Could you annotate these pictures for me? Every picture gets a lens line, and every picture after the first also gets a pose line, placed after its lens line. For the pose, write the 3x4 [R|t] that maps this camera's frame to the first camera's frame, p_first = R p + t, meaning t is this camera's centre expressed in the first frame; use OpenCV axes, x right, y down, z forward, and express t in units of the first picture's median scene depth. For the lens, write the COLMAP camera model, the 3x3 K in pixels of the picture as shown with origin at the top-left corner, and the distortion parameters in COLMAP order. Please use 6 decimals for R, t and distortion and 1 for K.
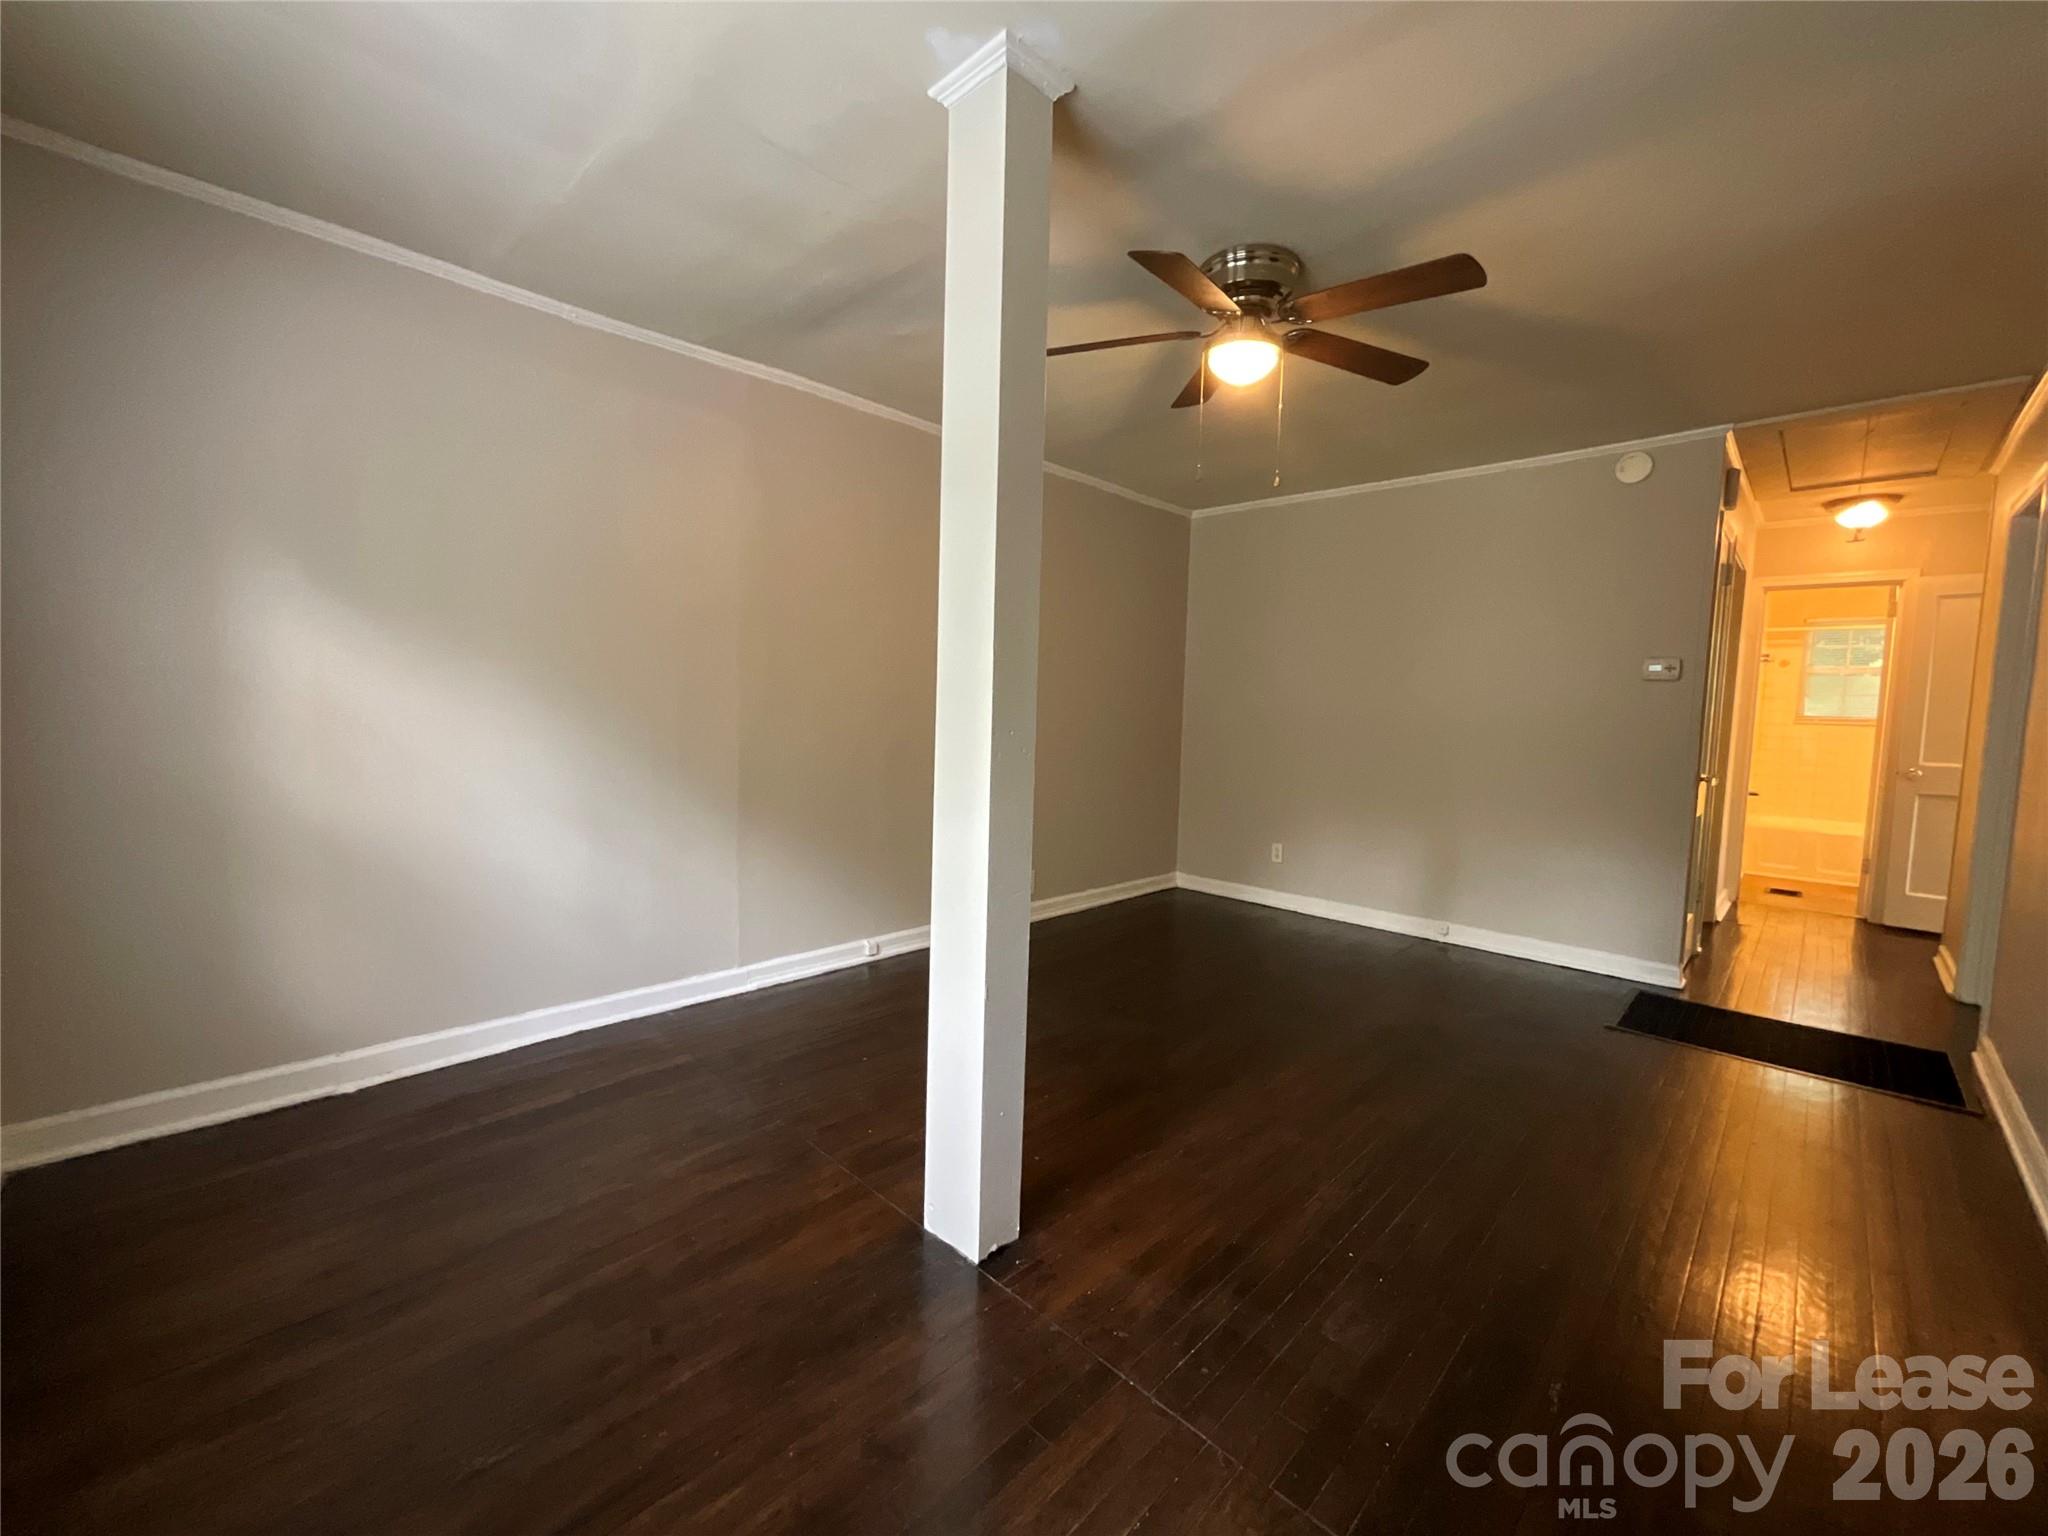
lens RADIAL K [[824.7, 0, 1022.6], [0, 824.7, 767.1], [0, 0, 1]] dist [-0.004888, 0.000070]
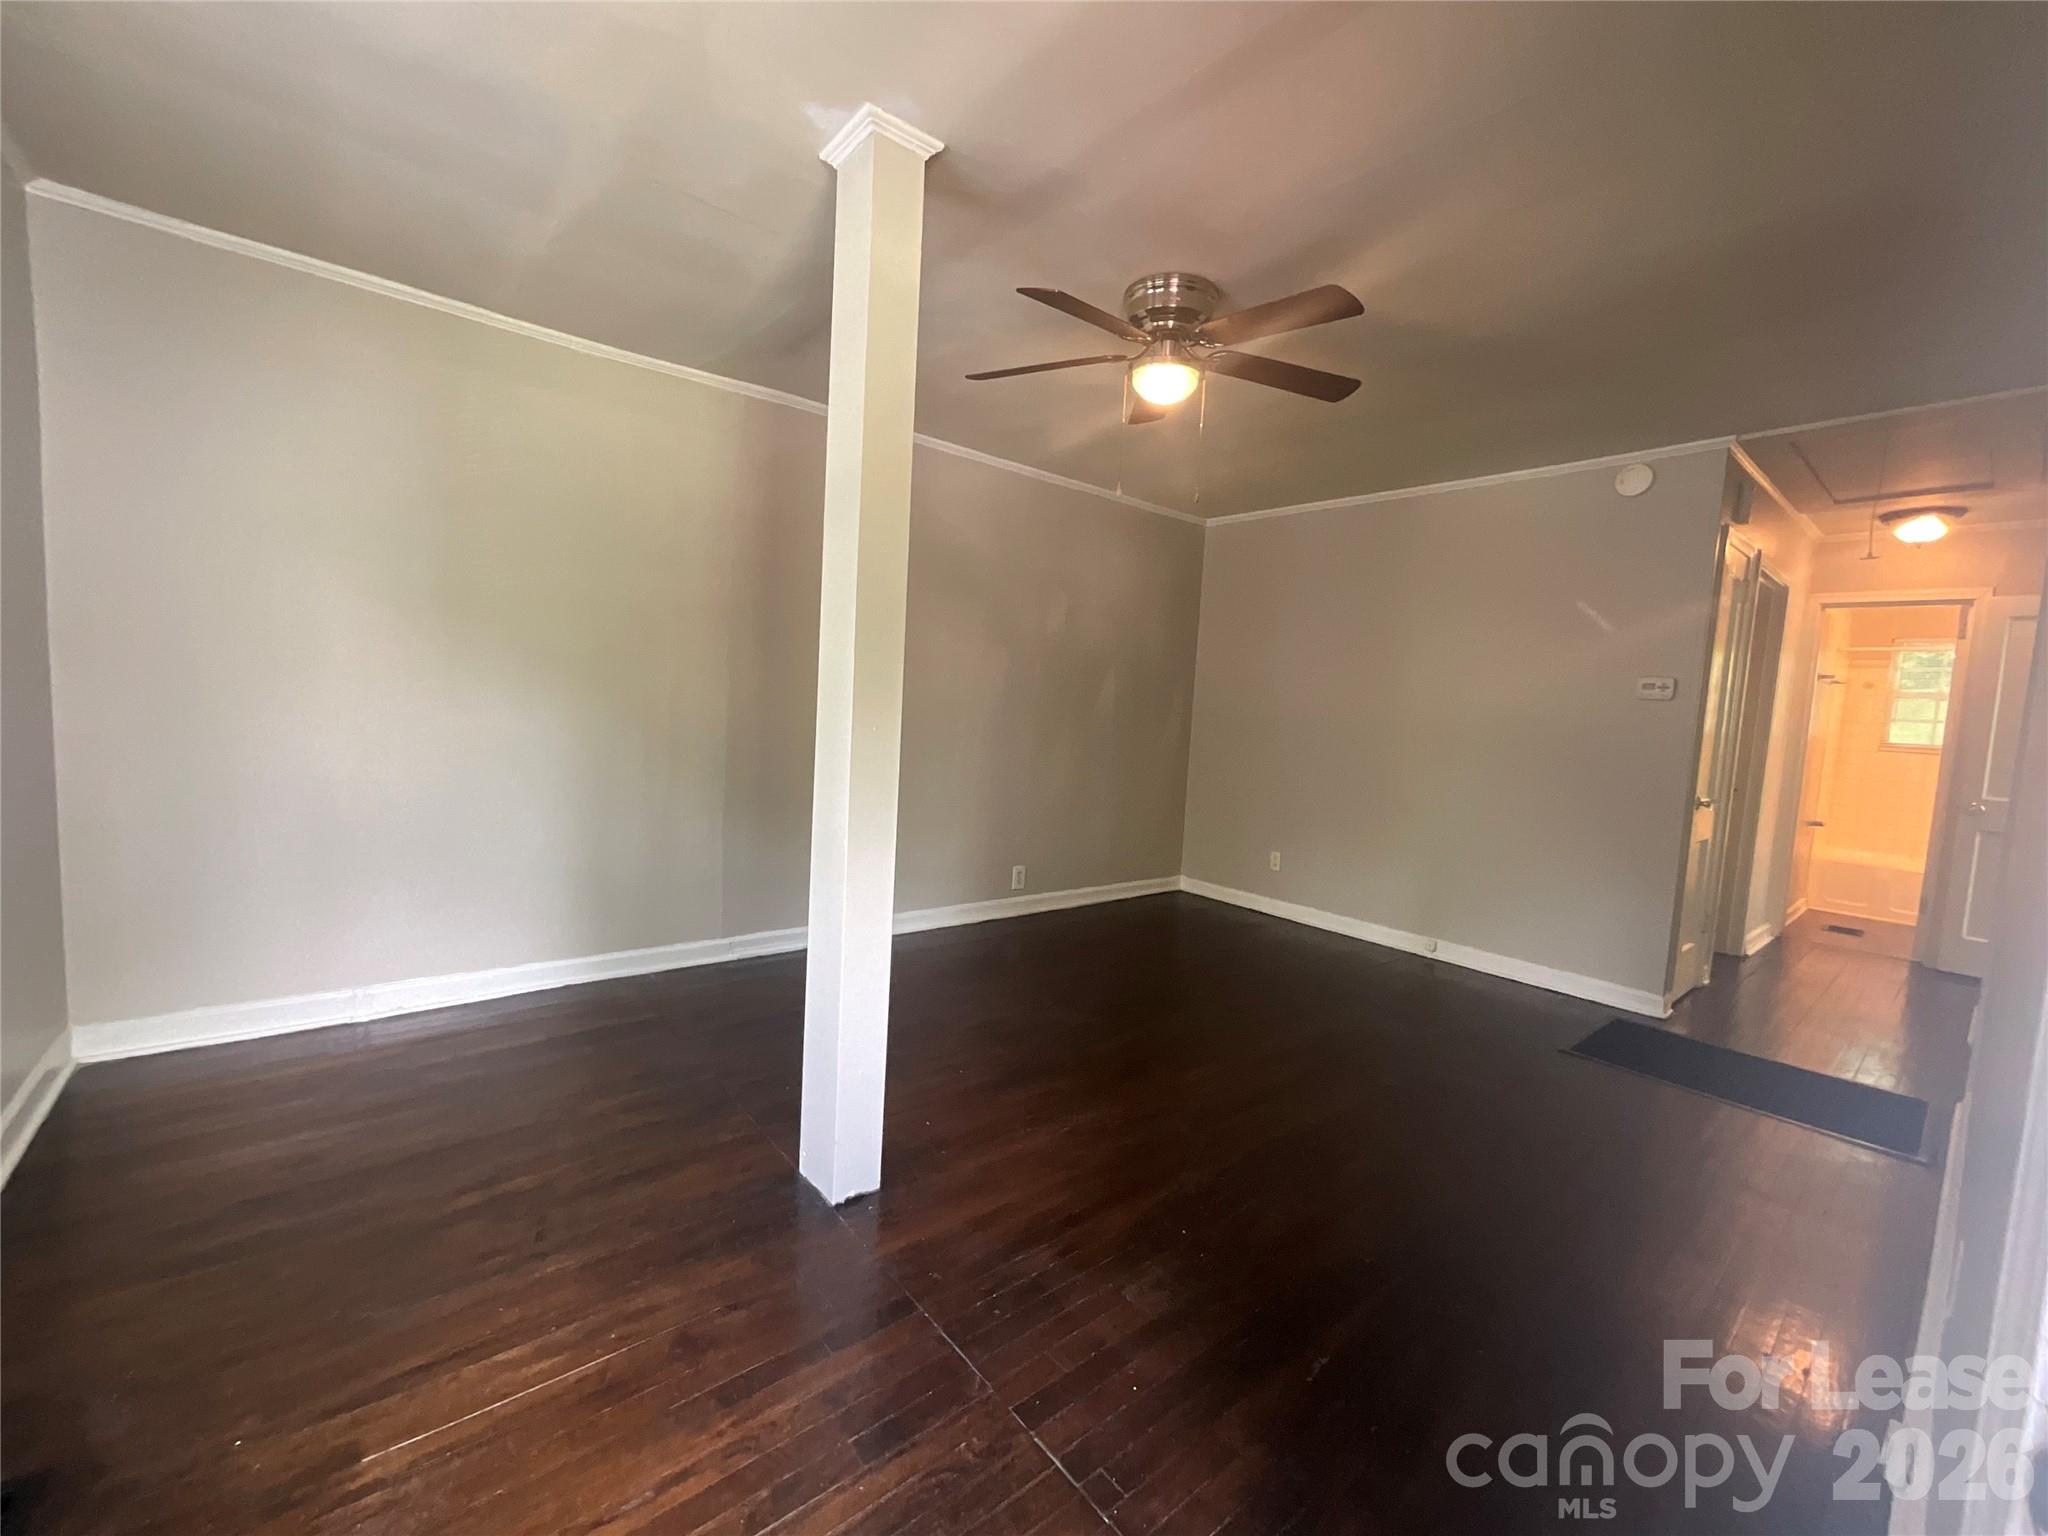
lens RADIAL K [[824.7, 0, 1026.7], [0, 824.7, 768.8], [0, 0, 1]] dist [-0.004888, 0.000070]
pose [[0.994145, 0.037211, -0.101443, 0.143698], [-0.037030, 0.999307, 0.003669, -0.000386], [0.101509, 0.000109, 0.994835, -0.039251]]
